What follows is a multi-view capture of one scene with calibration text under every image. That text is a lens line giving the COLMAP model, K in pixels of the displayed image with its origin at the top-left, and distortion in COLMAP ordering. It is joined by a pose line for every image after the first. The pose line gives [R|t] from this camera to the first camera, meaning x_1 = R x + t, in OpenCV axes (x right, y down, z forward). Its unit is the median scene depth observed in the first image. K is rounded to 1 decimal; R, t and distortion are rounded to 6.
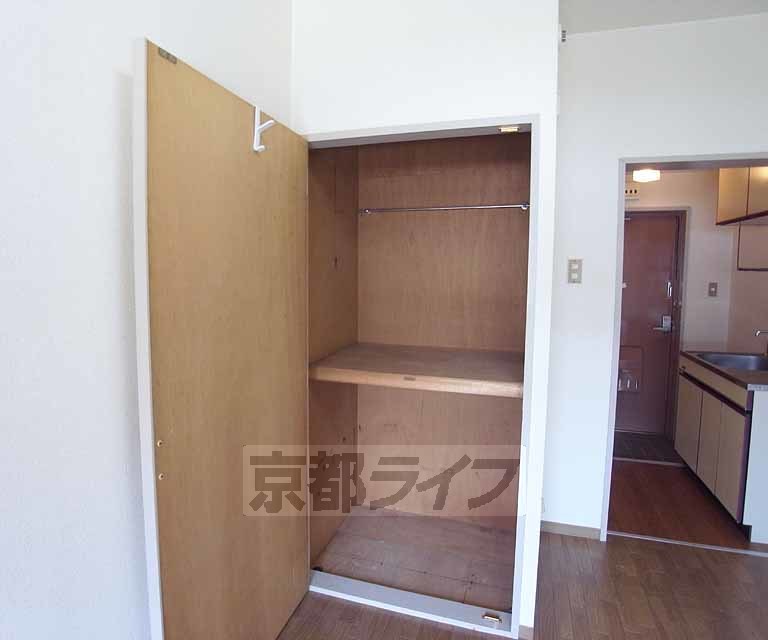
lens RADIAL K [[482.1, 0, 347.5], [0, 482.1, 310.6], [0, 0, 1]] dist [-0.069282, 0.017988]
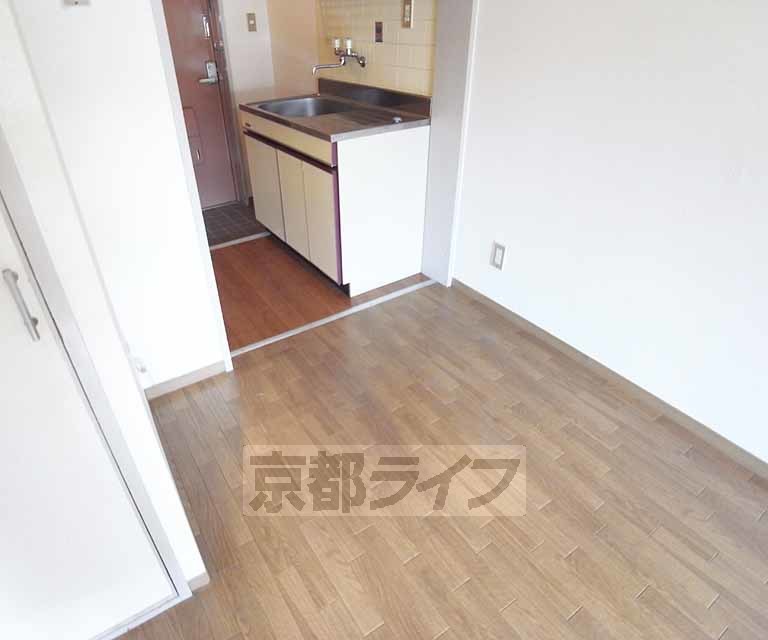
lens RADIAL K [[482.1, 0, 347.5], [0, 482.1, 310.6], [0, 0, 1]] dist [-0.069282, 0.017988]
pose [[0.626666, -0.436347, 0.645671, 0.145058], [0.099974, 0.866708, 0.488694, 0.011681], [-0.772848, -0.241698, 0.586760, 0.300098]]
